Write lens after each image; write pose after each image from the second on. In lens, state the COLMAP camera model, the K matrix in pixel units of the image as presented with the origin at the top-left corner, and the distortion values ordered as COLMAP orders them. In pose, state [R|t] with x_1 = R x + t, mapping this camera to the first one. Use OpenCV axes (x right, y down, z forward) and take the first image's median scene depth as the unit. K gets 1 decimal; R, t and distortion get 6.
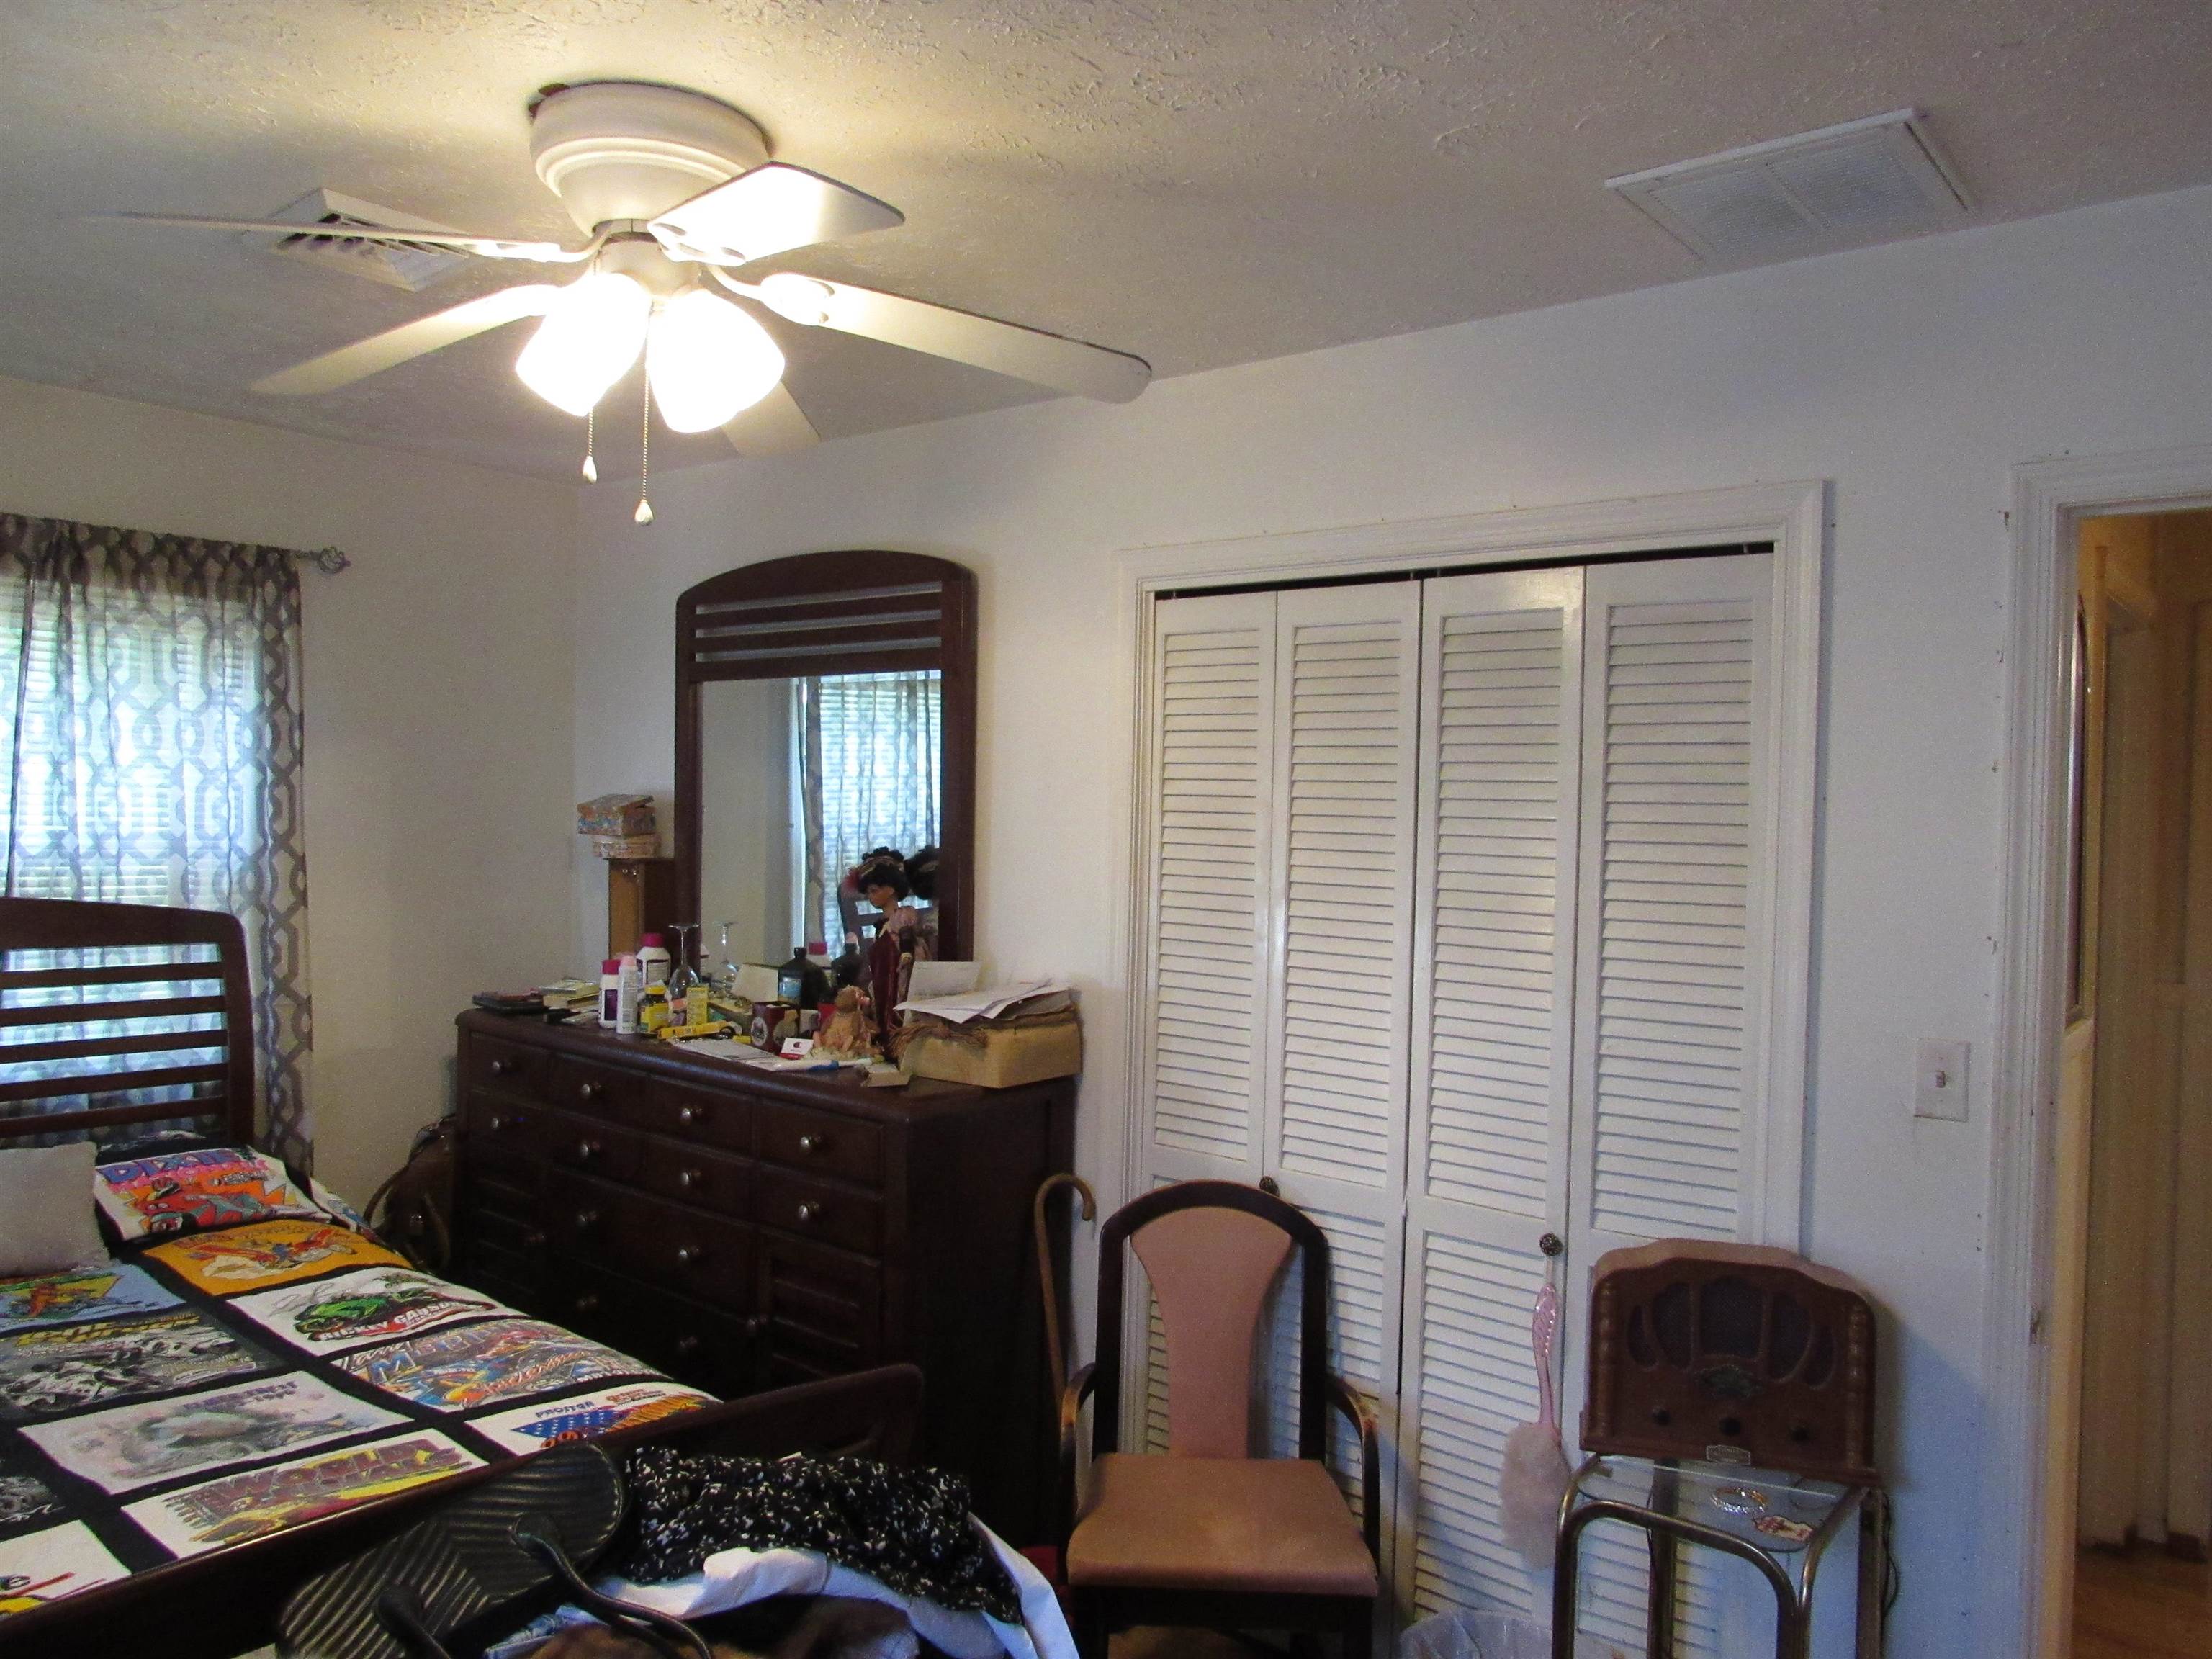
lens RADIAL K [[1582.4, 0, 1095.9], [0, 1582.4, 829.2], [0, 0, 1]] dist [-0.036798, 0.011759]
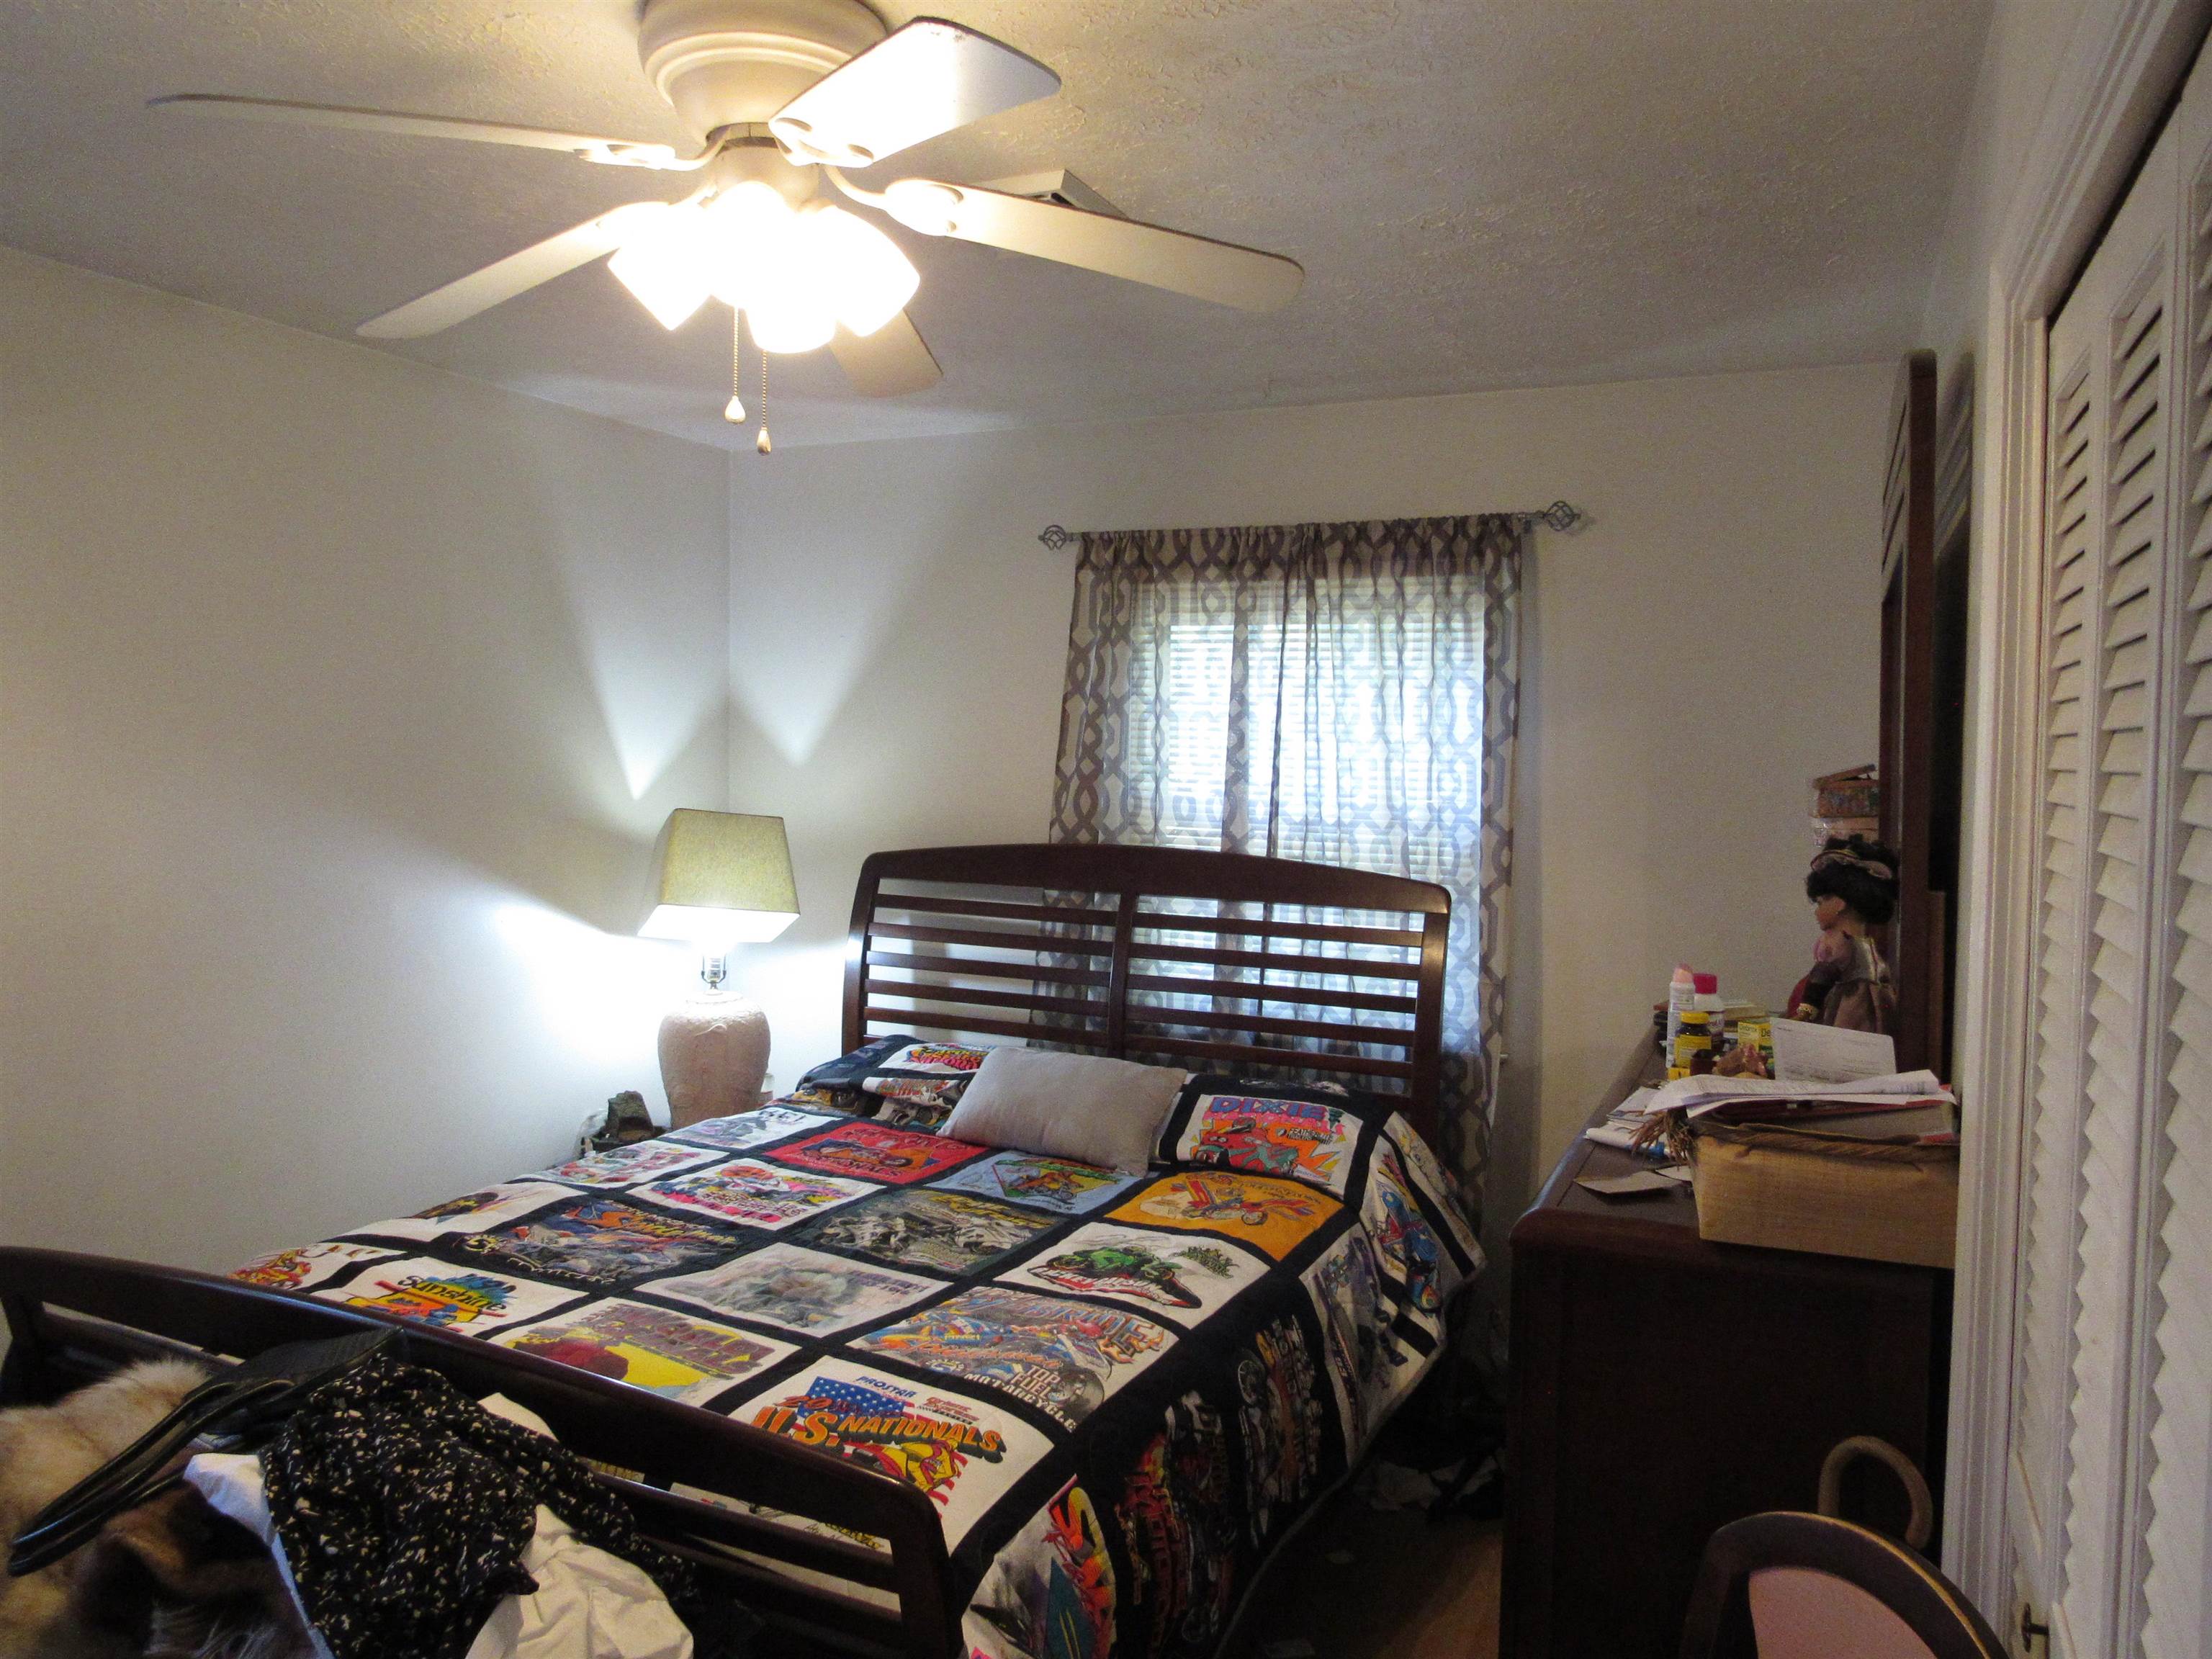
lens RADIAL K [[1582.4, 0, 1099.3], [0, 1582.4, 836.8], [0, 0, 1]] dist [-0.036798, 0.011759]
pose [[0.250919, 0.027355, -0.967622, 0.450374], [-0.023595, 0.999476, 0.022136, 0.005970], [0.967721, 0.017277, 0.251433, 0.638194]]
